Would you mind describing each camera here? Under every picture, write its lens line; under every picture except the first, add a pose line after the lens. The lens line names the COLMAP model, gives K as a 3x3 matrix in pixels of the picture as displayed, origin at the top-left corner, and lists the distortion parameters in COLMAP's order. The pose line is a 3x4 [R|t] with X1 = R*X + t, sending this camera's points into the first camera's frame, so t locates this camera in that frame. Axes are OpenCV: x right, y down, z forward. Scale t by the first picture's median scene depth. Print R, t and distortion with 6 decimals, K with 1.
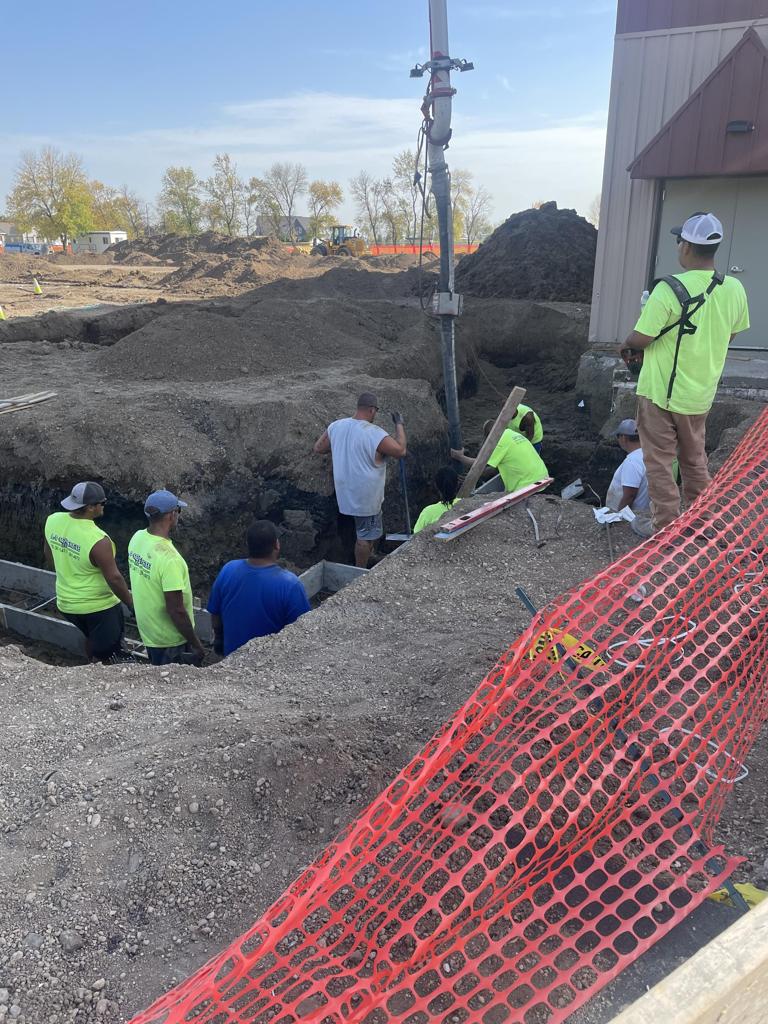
lens RADIAL K [[770.8, 0, 387.8], [0, 770.8, 510.5], [0, 0, 1]] dist [0.088573, -0.114626]
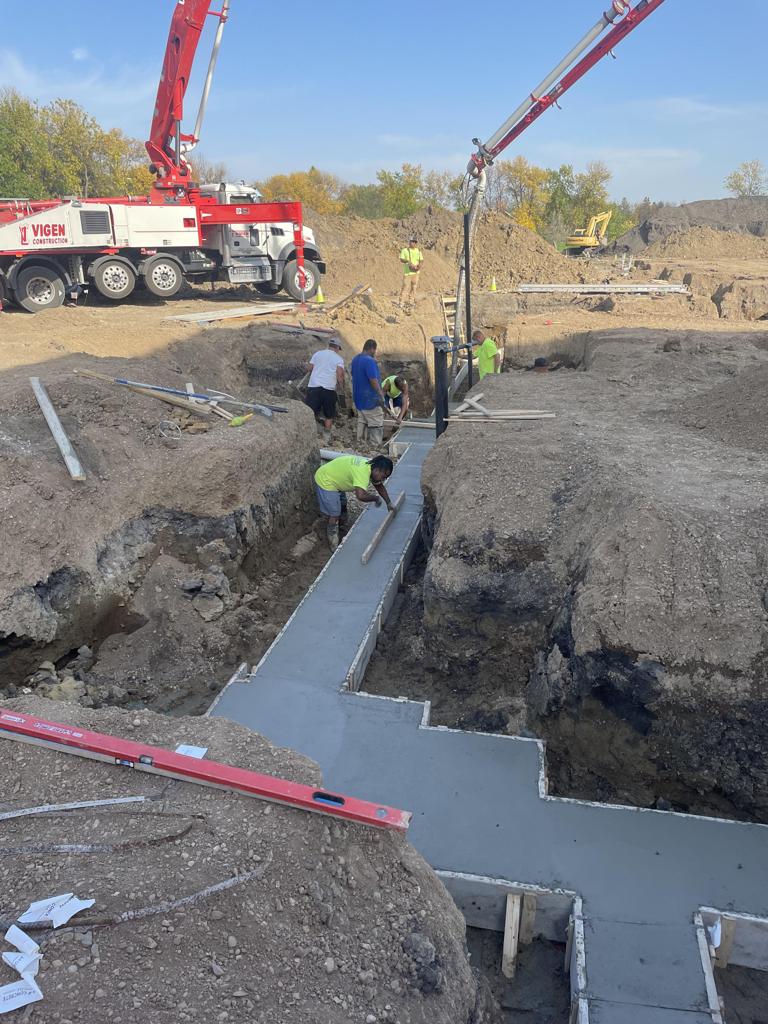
lens RADIAL K [[770.8, 0, 391.5], [0, 770.8, 503.2], [0, 0, 1]] dist [0.088573, -0.114626]
pose [[0.276077, 0.315157, -0.907997, 0.199925], [-0.318681, 0.921287, 0.222874, -0.108659], [0.906766, 0.227831, 0.354780, 0.300148]]
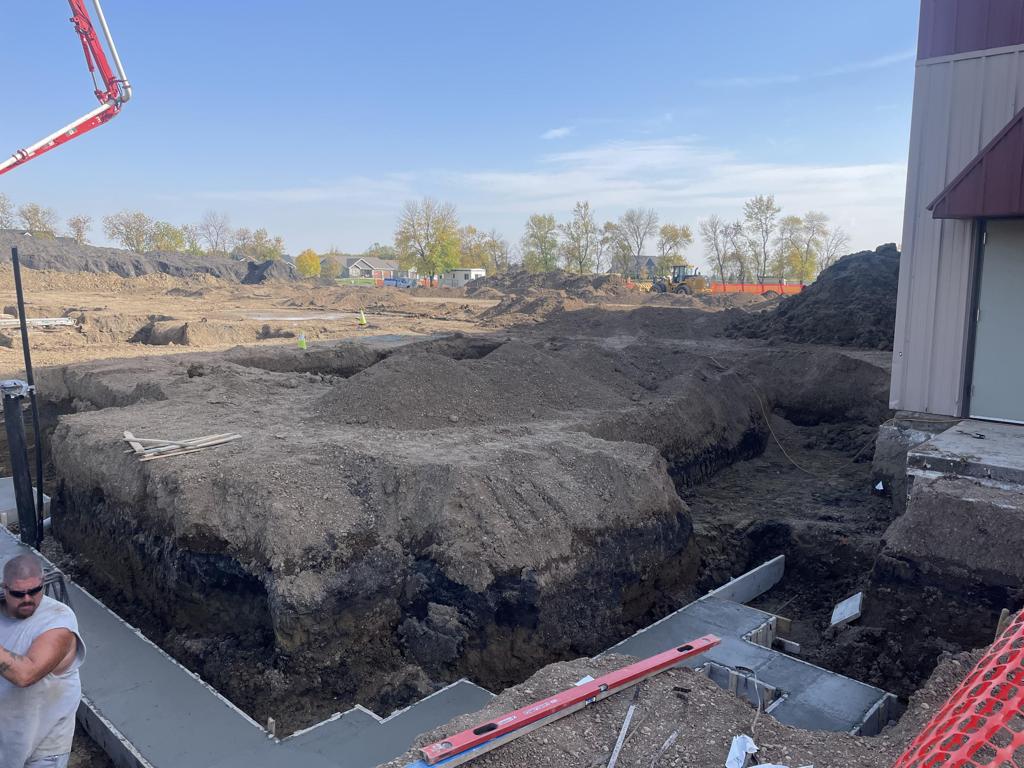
lens RADIAL K [[770.8, 0, 521.1], [0, 770.8, 370.9], [0, 0, 1]] dist [0.088573, -0.114626]
pose [[0.961503, 0.048762, -0.270432, 0.081637], [-0.104865, 0.974763, -0.197080, -0.042727], [0.253997, 0.217852, 0.942351, 0.105509]]
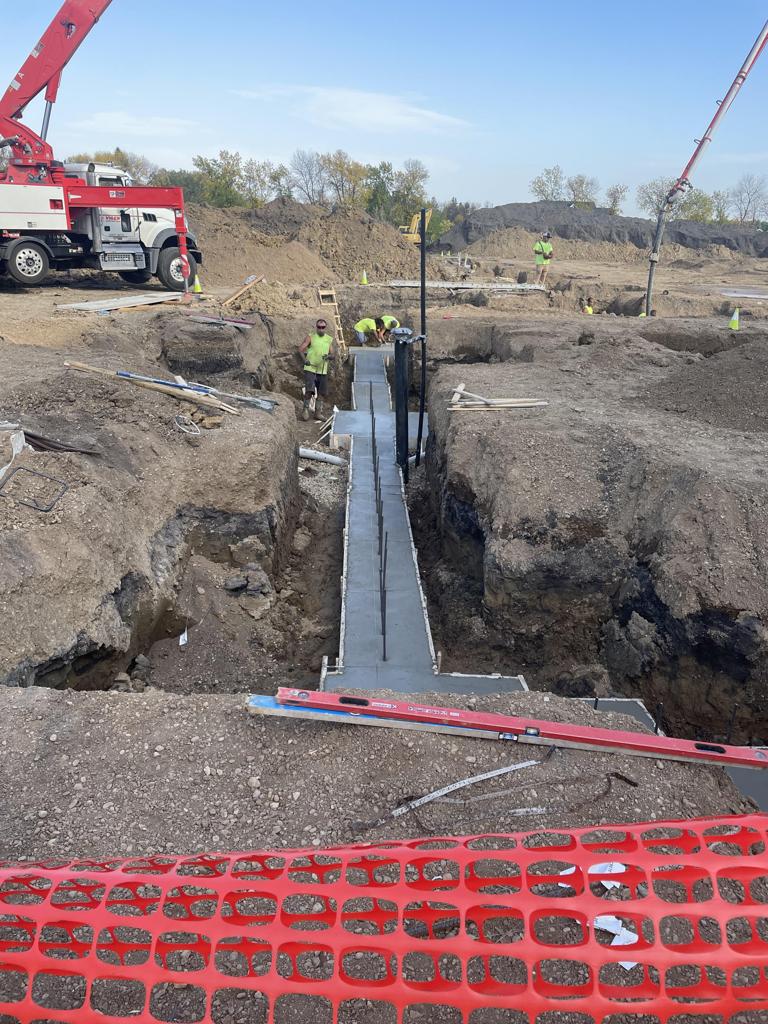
lens RADIAL K [[770.8, 0, 389.9], [0, 770.8, 506.6], [0, 0, 1]] dist [0.088573, -0.114626]
pose [[0.485700, 0.307791, -0.818144, 0.162113], [-0.318960, 0.933828, 0.161958, -0.068900], [0.813855, 0.182292, 0.551733, 0.193442]]
